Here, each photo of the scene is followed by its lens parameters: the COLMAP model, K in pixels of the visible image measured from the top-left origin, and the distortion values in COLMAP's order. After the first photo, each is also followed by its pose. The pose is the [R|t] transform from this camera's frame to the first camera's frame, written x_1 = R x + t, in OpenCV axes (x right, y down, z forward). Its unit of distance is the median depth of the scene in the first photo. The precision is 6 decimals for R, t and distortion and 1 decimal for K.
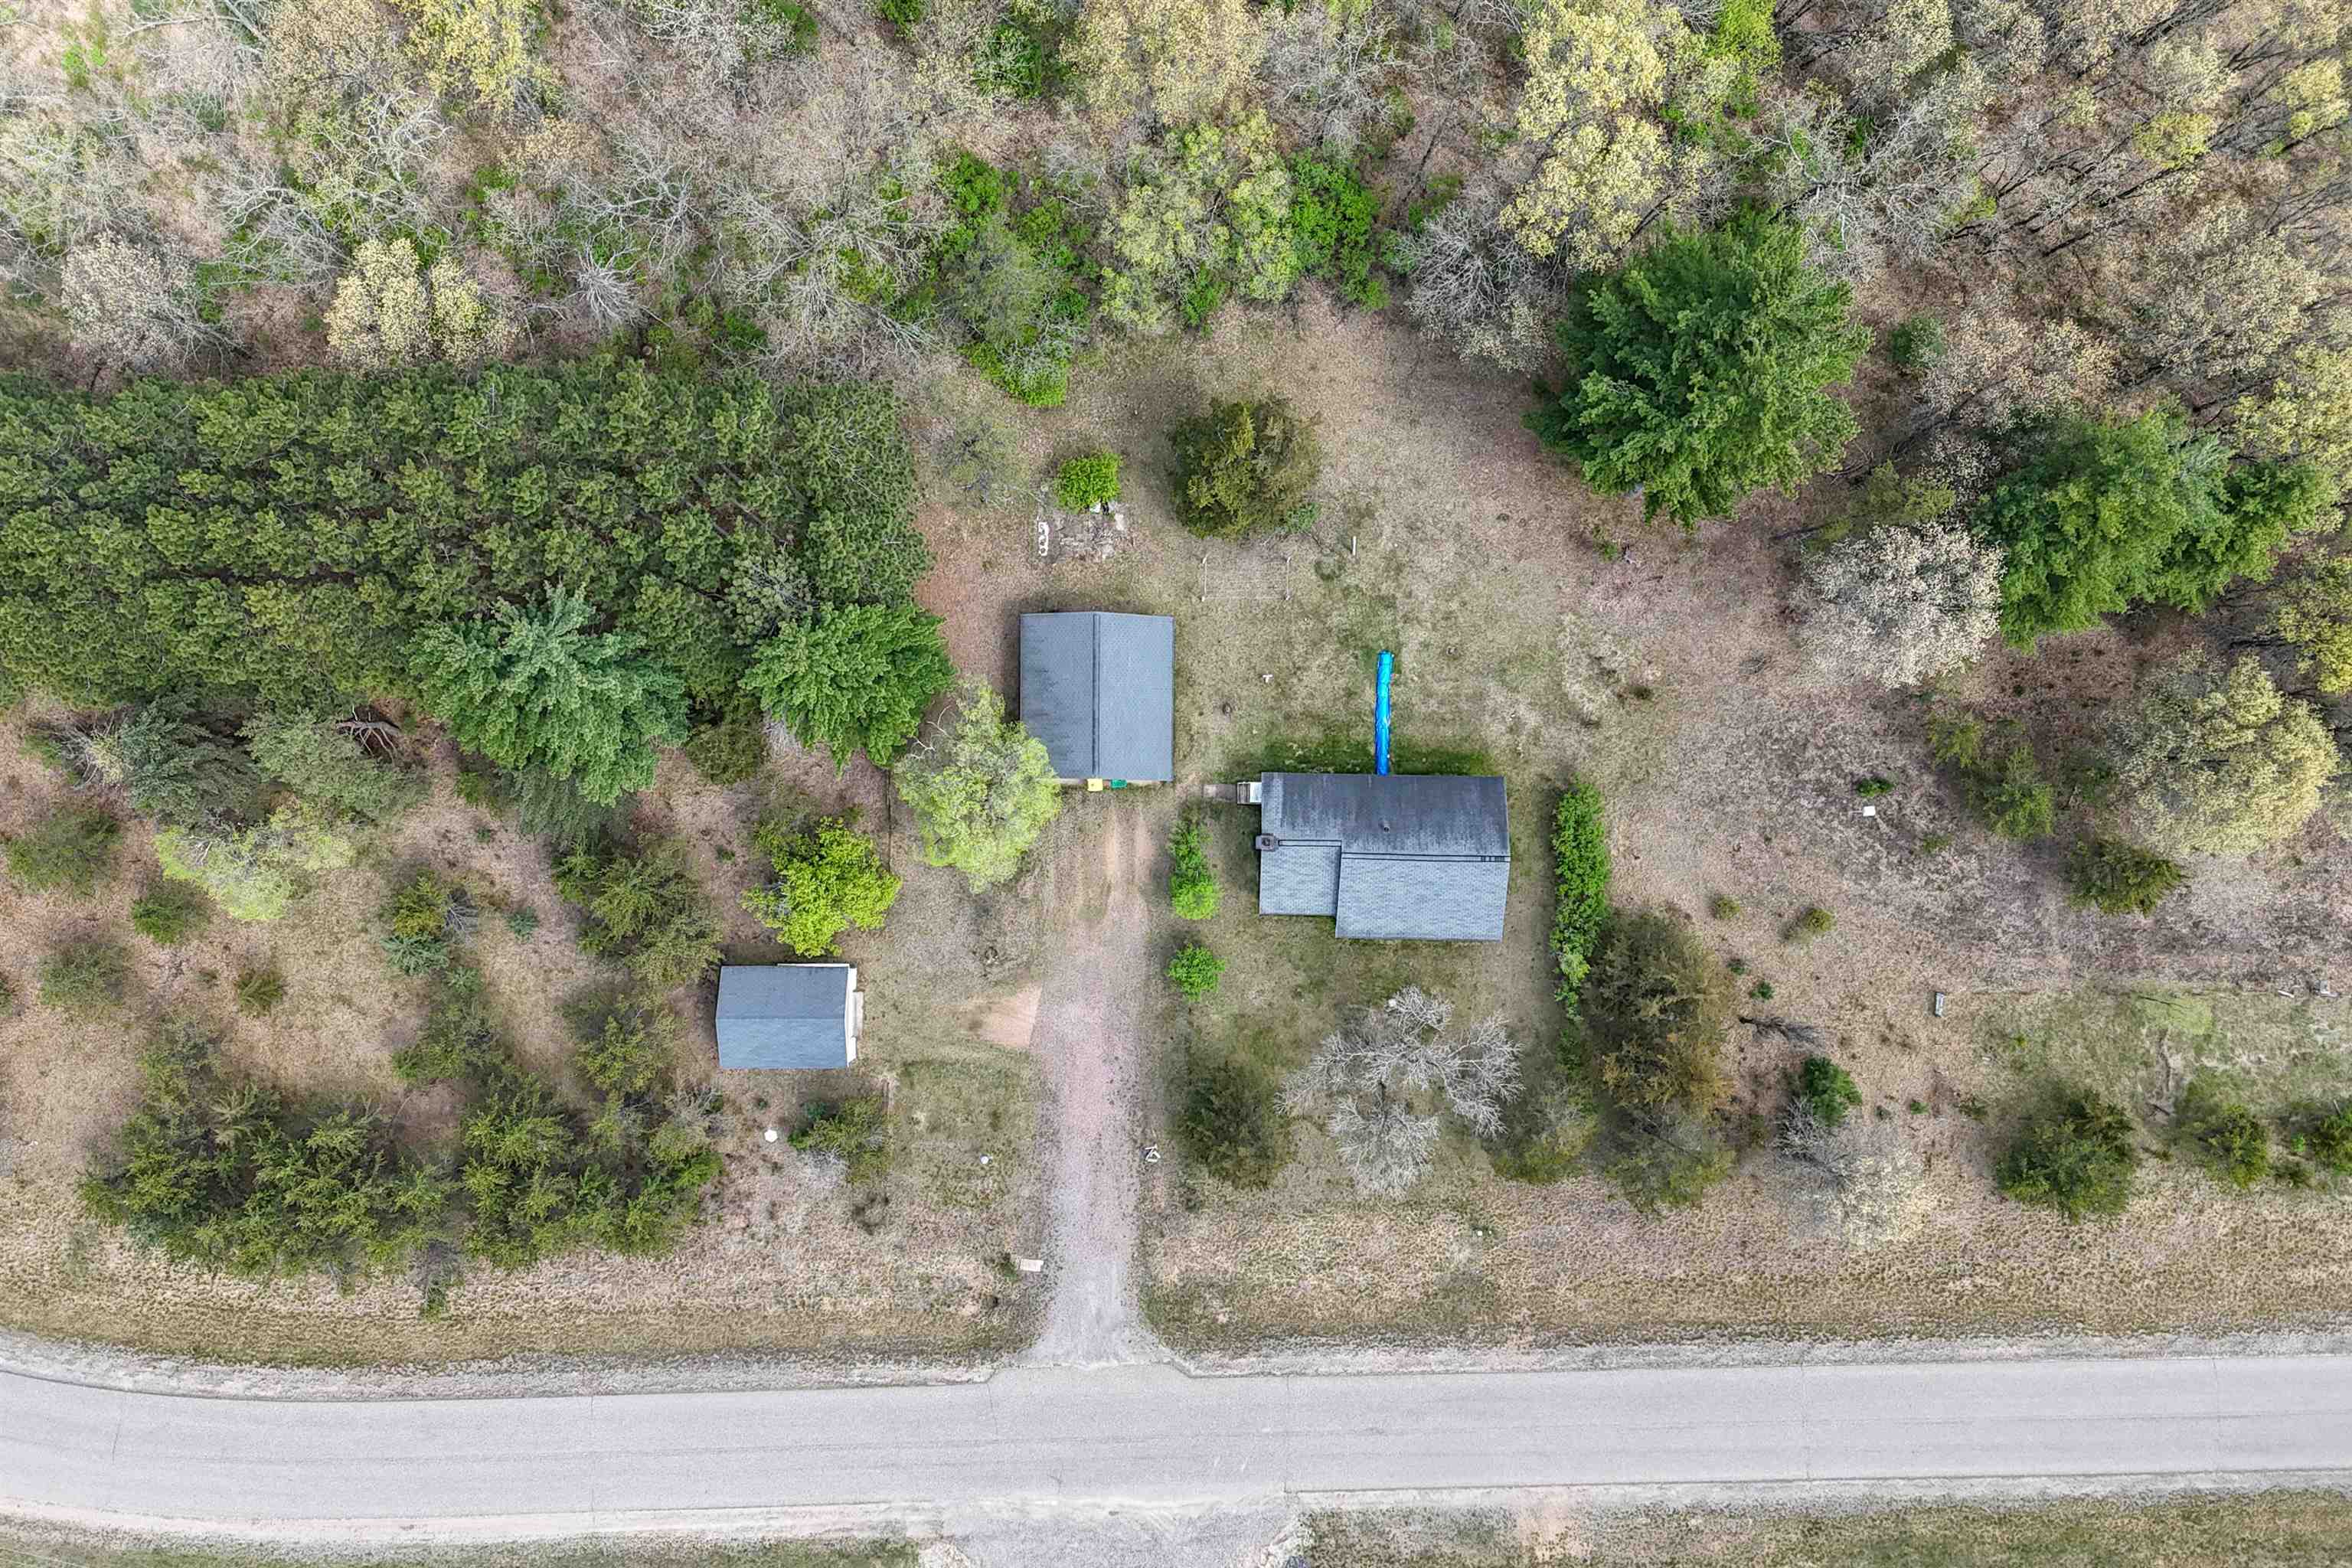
lens RADIAL K [[1795.7, 0, 1160.3], [0, 1795.7, 825.5], [0, 0, 1]] dist [0.067186, -0.056411]
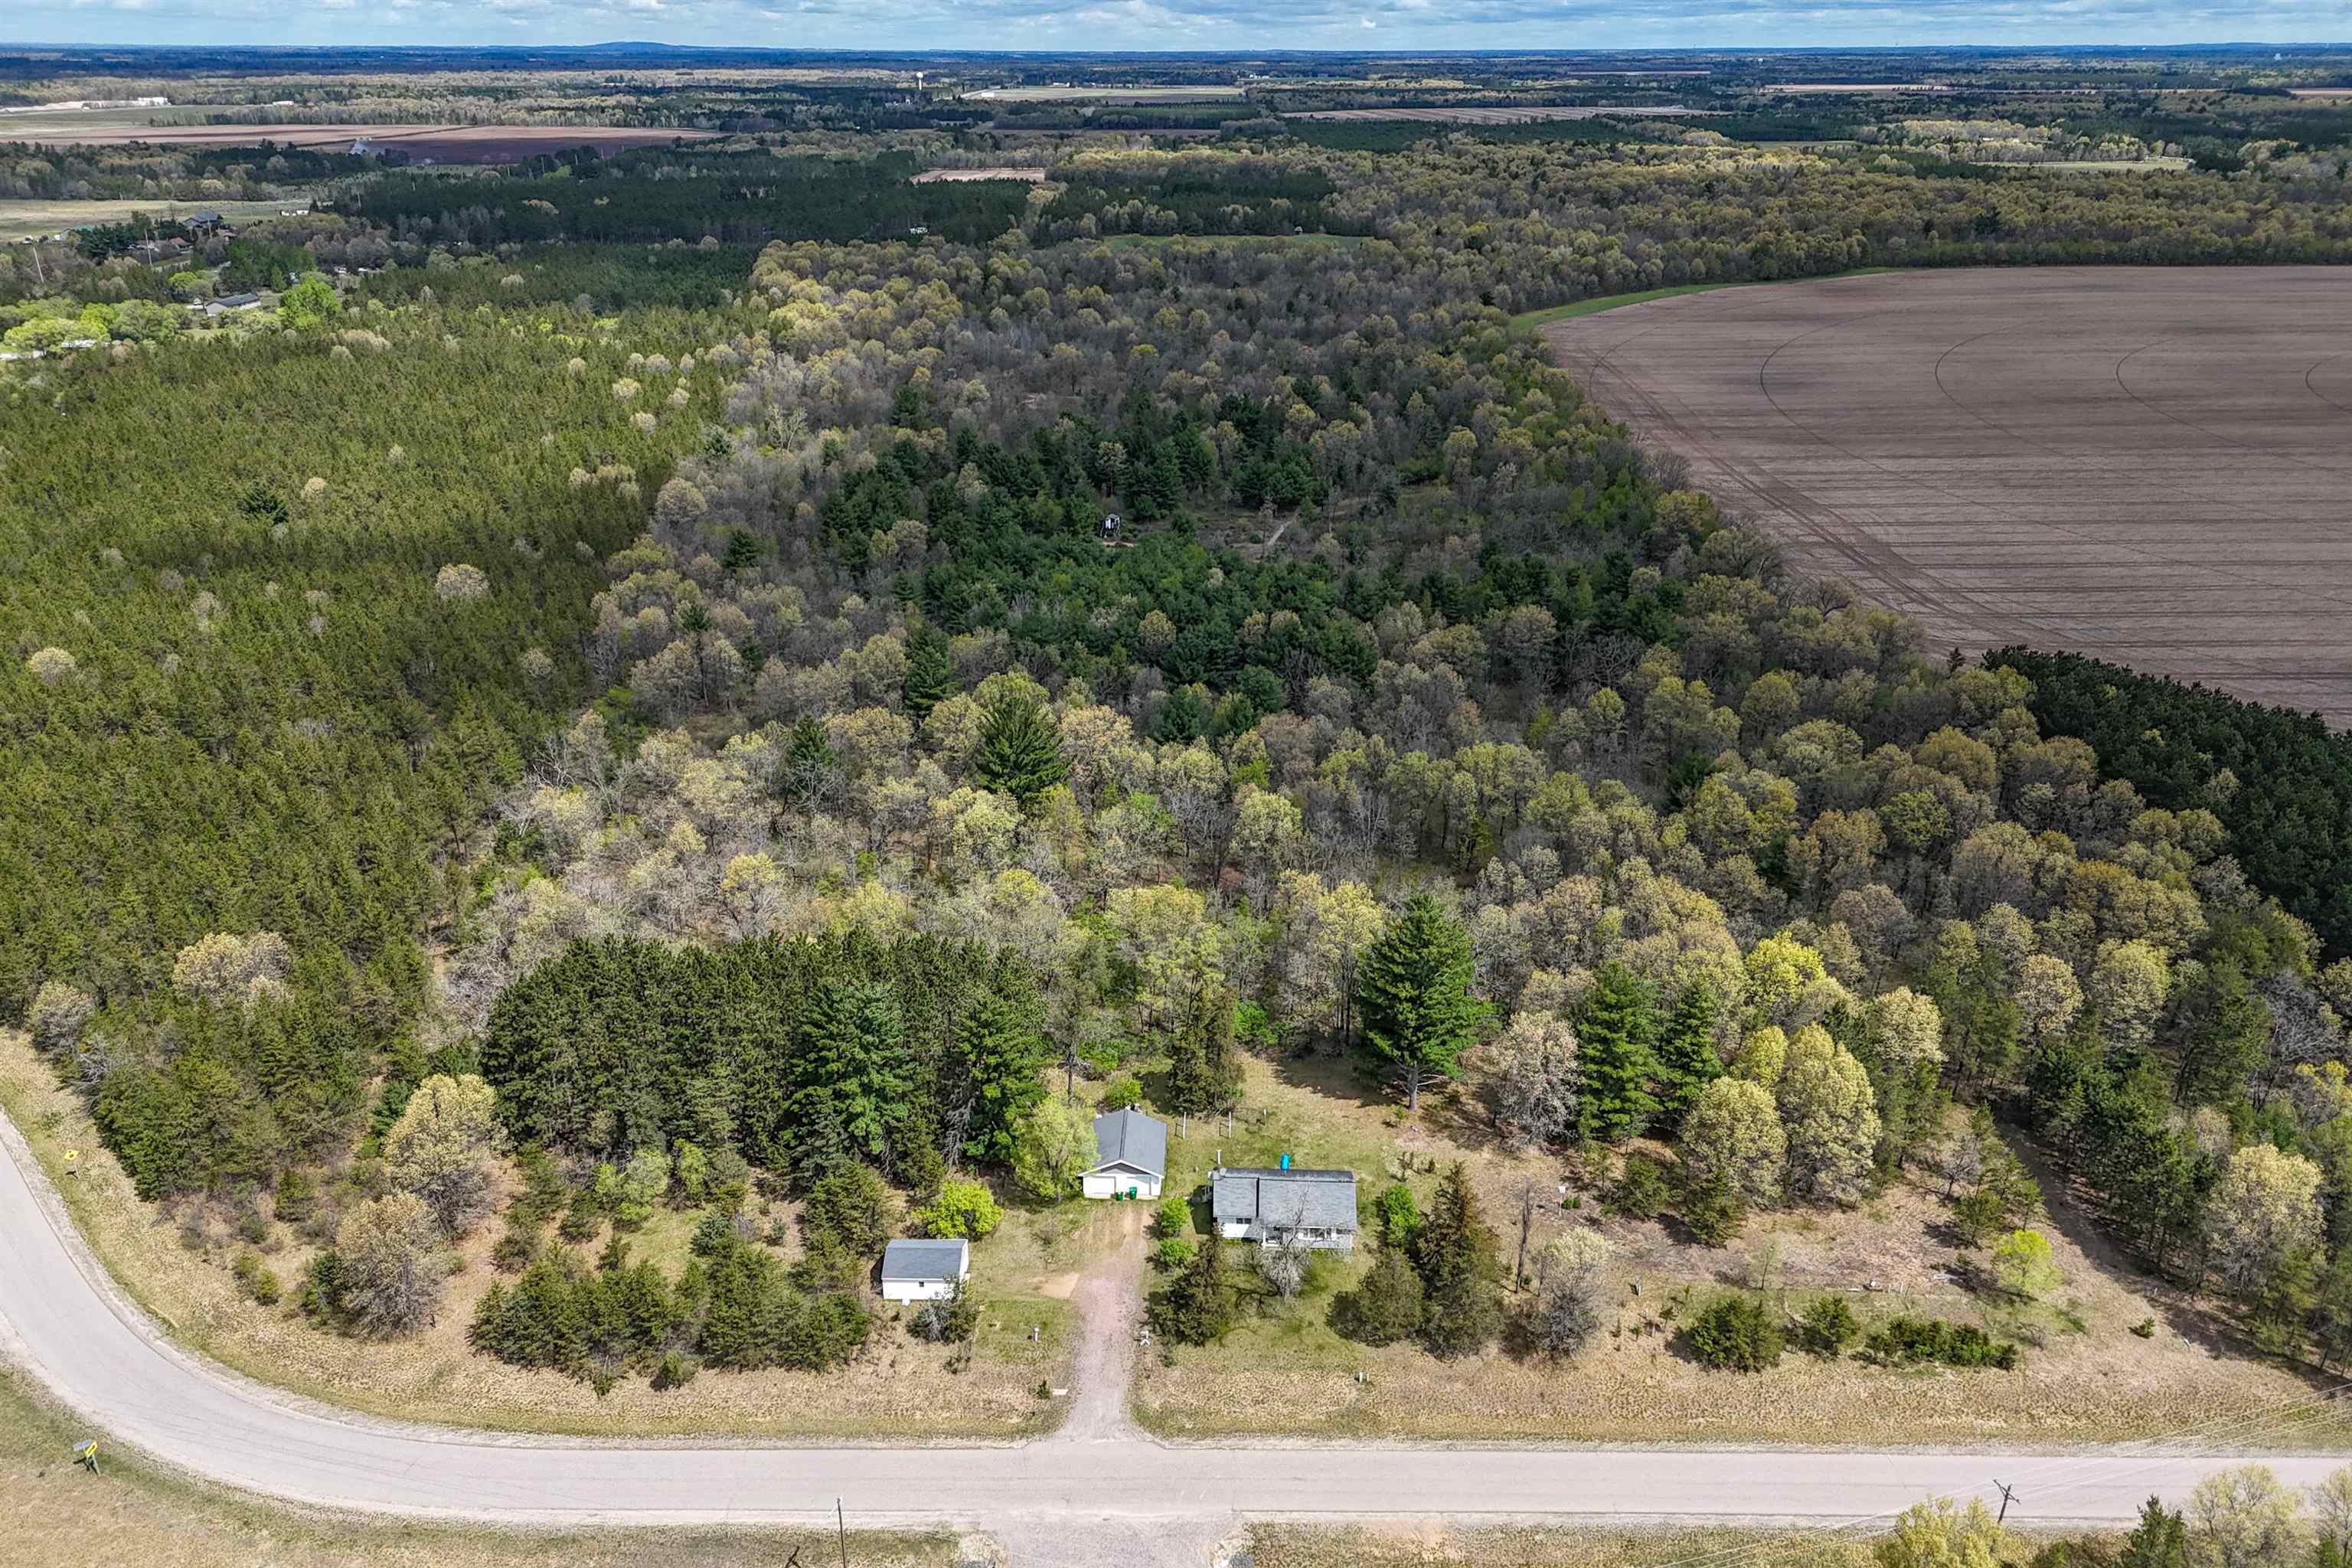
lens RADIAL K [[1768.2, 0, 1162.5], [0, 1768.2, 784.8], [0, 0, 1]] dist [0.127813, -0.183318]
pose [[0.999532, 0.001027, -0.030563, 0.057029], [-0.028636, 0.382178, -0.923645, 1.409344], [0.010732, 0.924088, 0.382029, -0.022769]]
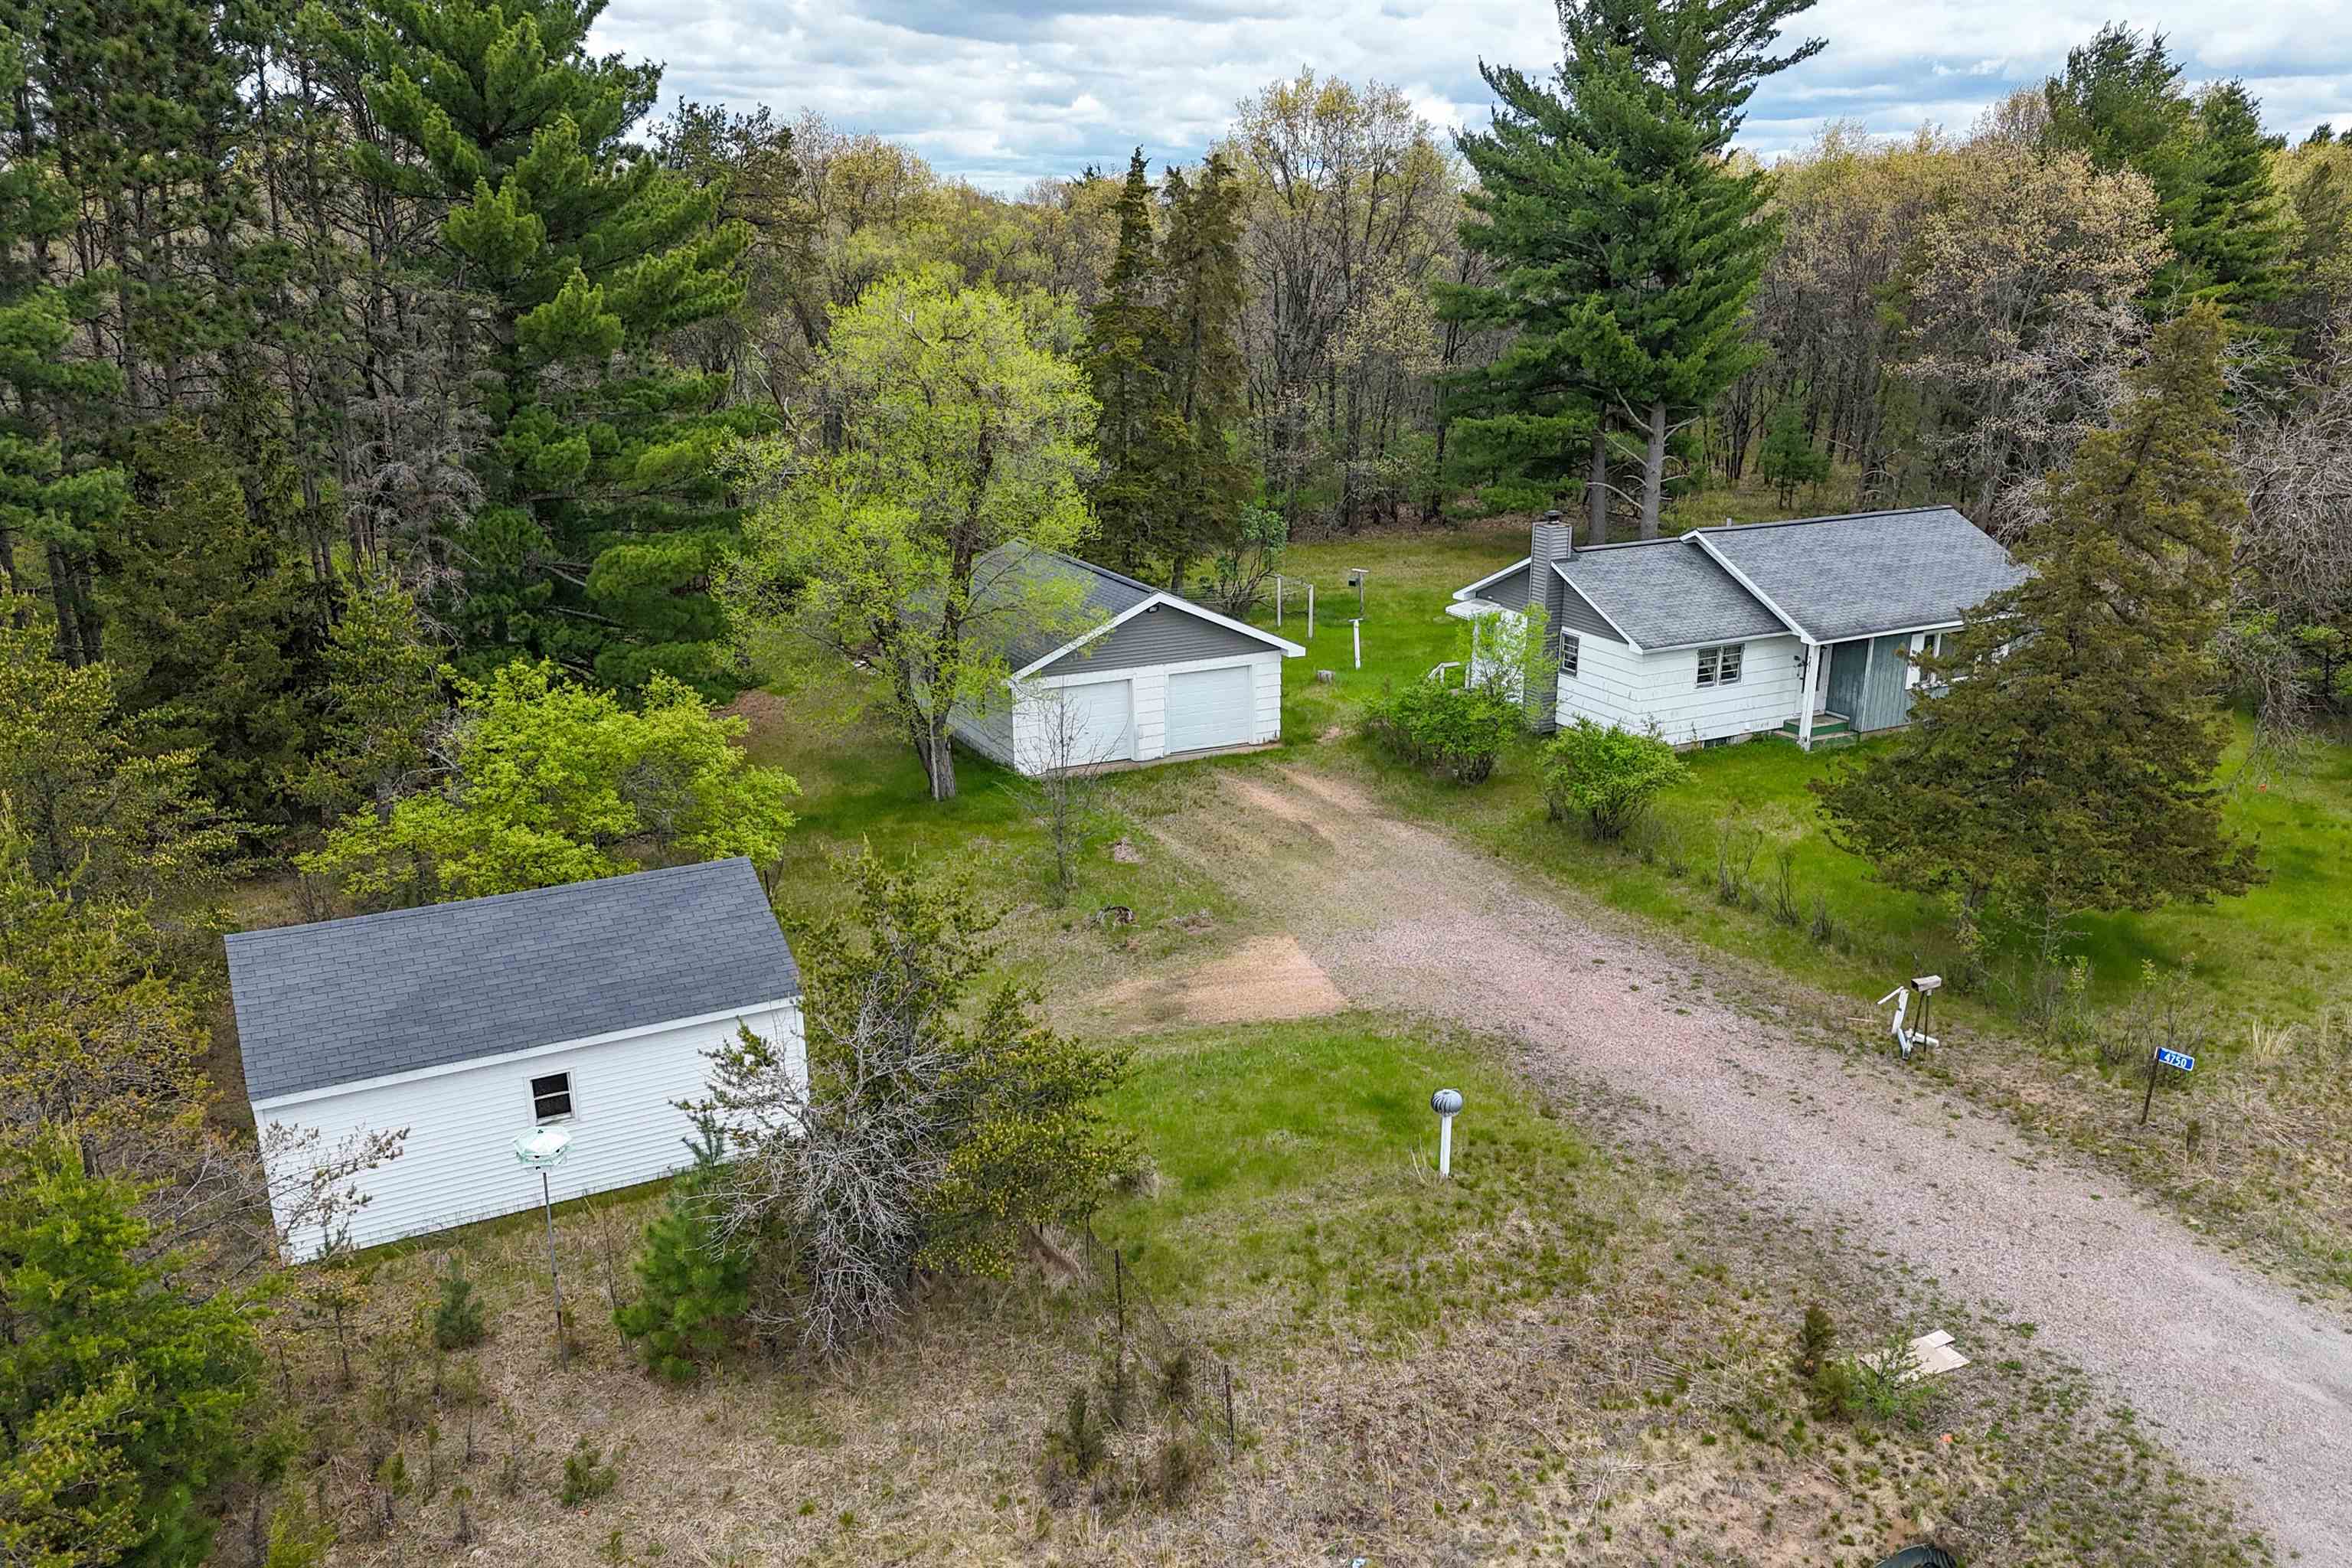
lens RADIAL K [[1876.9, 0, 1242.6], [0, 1876.9, 784.9], [0, 0, 1]] dist [0.103664, -0.091783]
pose [[0.870564, -0.146219, 0.469827, -0.236818], [0.492041, 0.265663, -0.829047, 0.372976], [-0.003593, 0.952913, 0.303222, 0.866683]]
